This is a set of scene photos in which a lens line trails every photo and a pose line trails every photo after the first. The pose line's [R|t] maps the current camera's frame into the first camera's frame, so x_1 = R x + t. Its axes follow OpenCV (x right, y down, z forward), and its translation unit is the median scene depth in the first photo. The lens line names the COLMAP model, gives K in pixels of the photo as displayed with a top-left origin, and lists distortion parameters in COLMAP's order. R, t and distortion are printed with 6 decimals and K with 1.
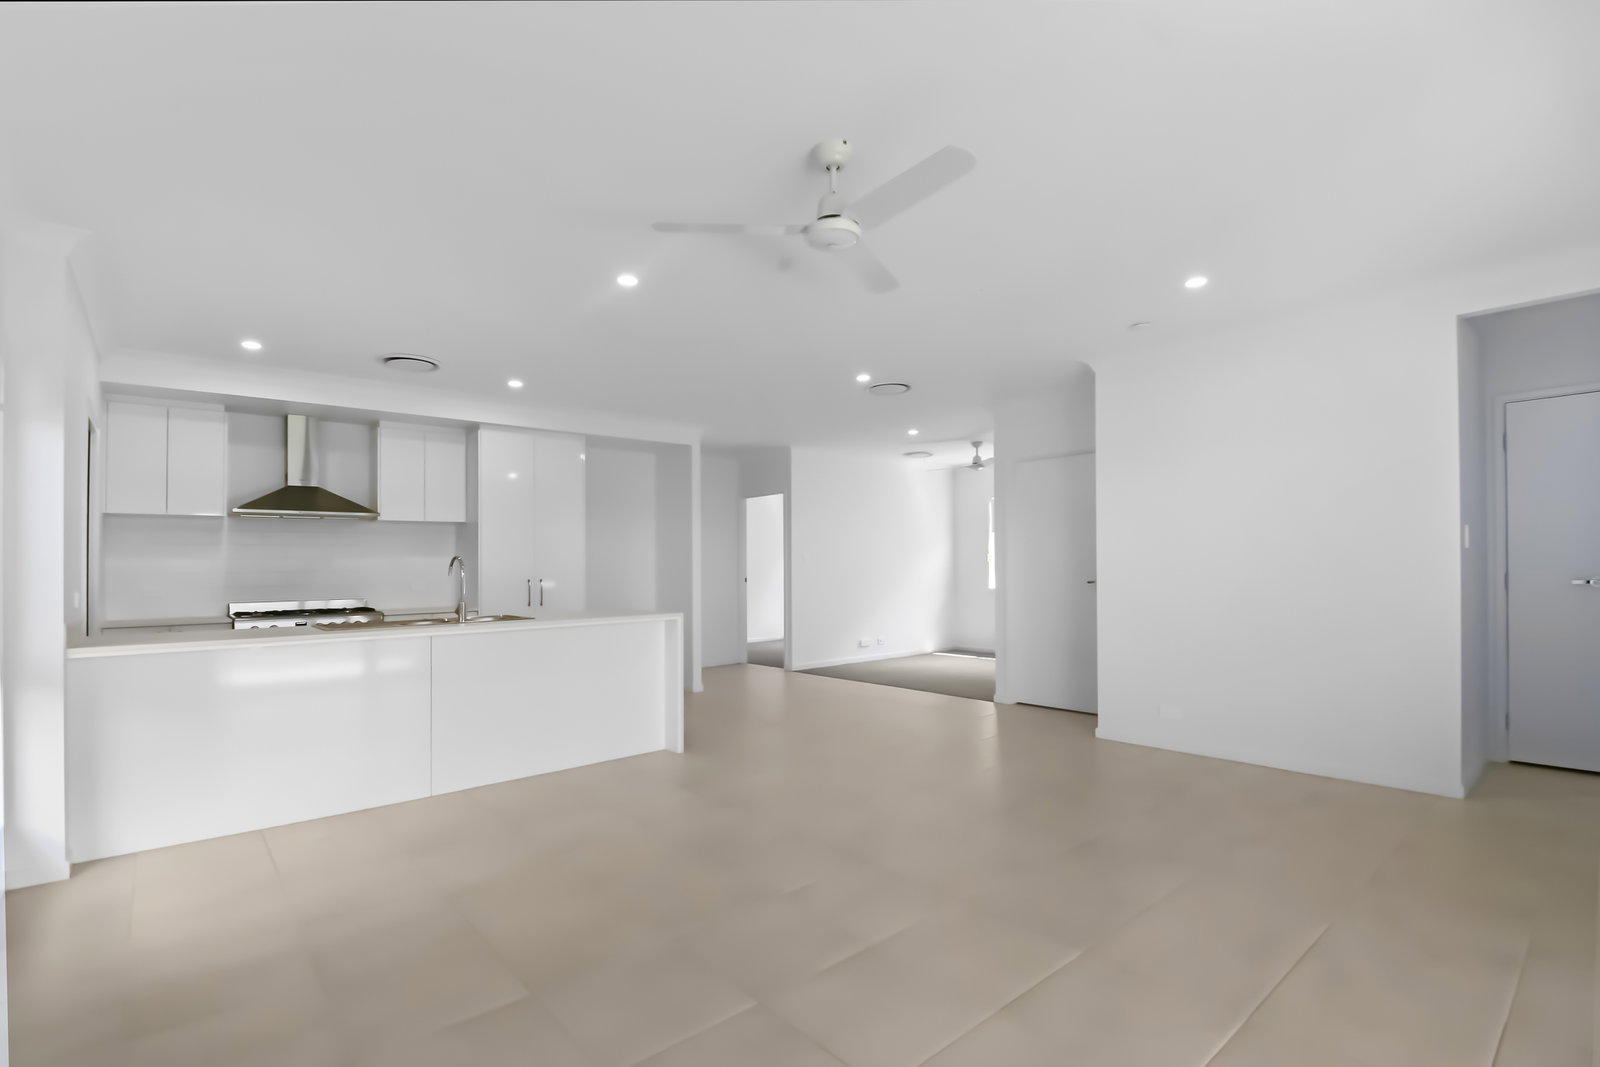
lens RADIAL K [[752.6, 0, 794.7], [0, 752.6, 562.0], [0, 0, 1]] dist [-0.025872, -0.000220]
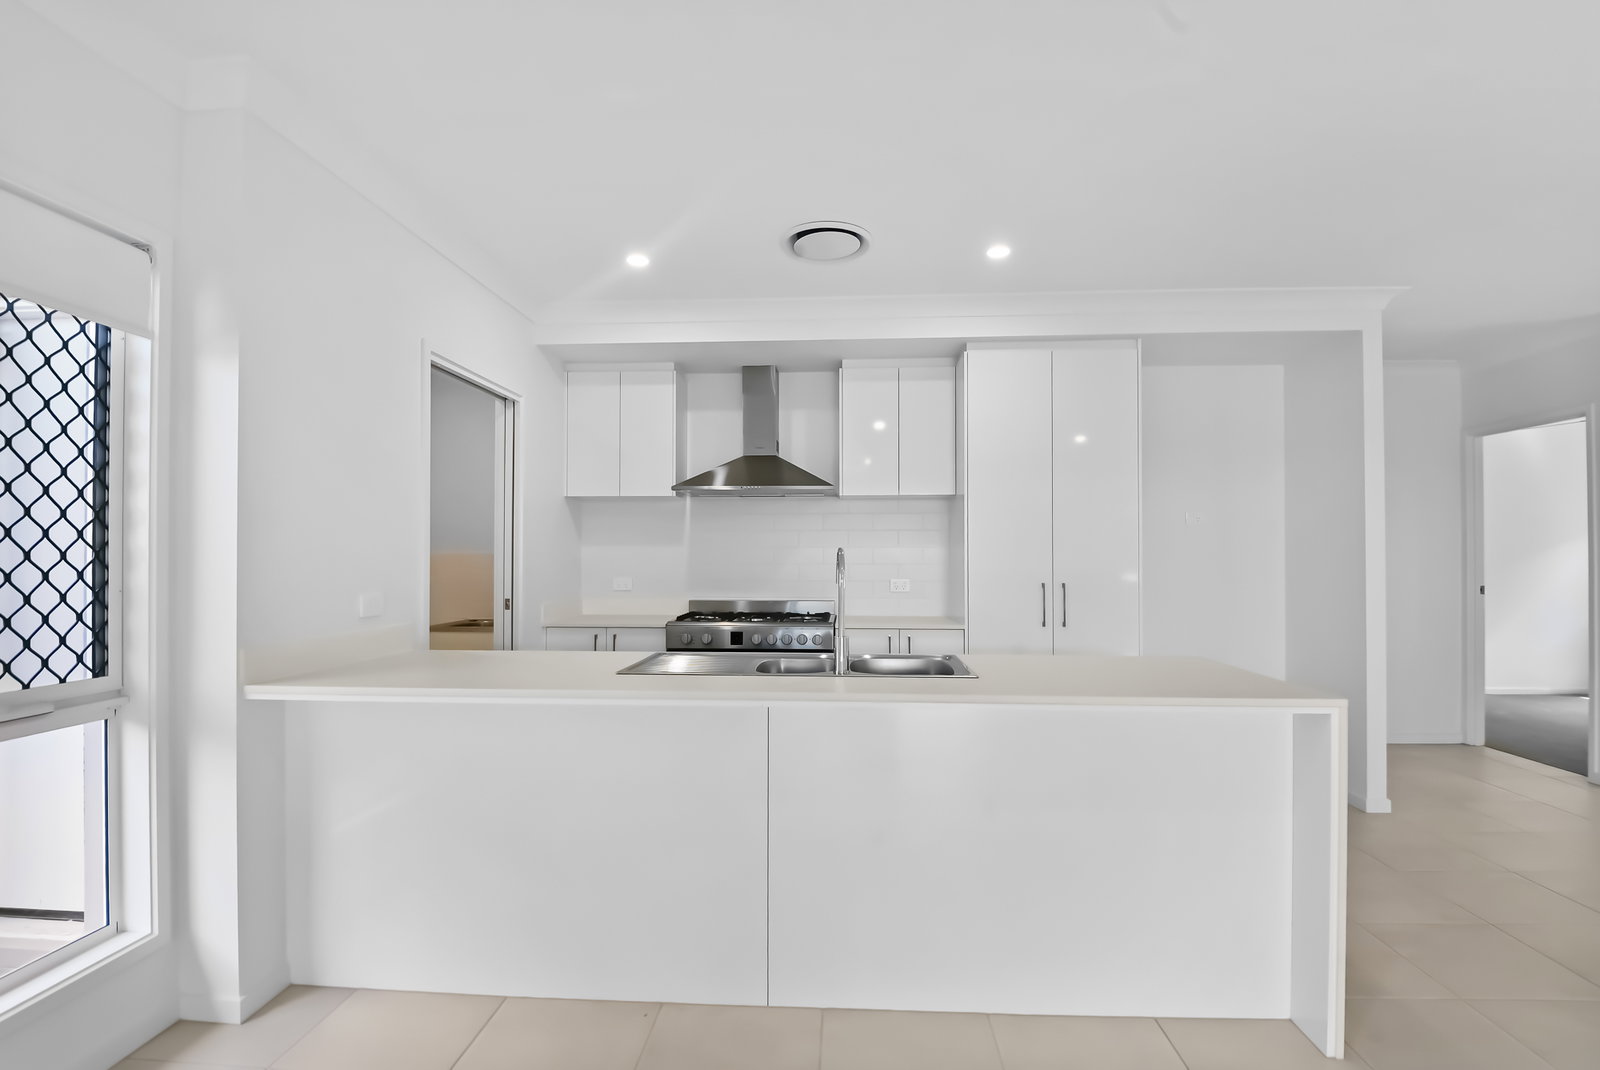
lens RADIAL K [[761.9, 0, 800.0], [0, 761.9, 535.0], [0, 0, 1]] dist [-0.024167, -0.000176]
pose [[0.714788, -0.003052, -0.699334, -0.064746], [-0.006468, 0.999919, -0.010975, -0.008955], [0.699311, 0.012368, 0.714711, 0.425393]]
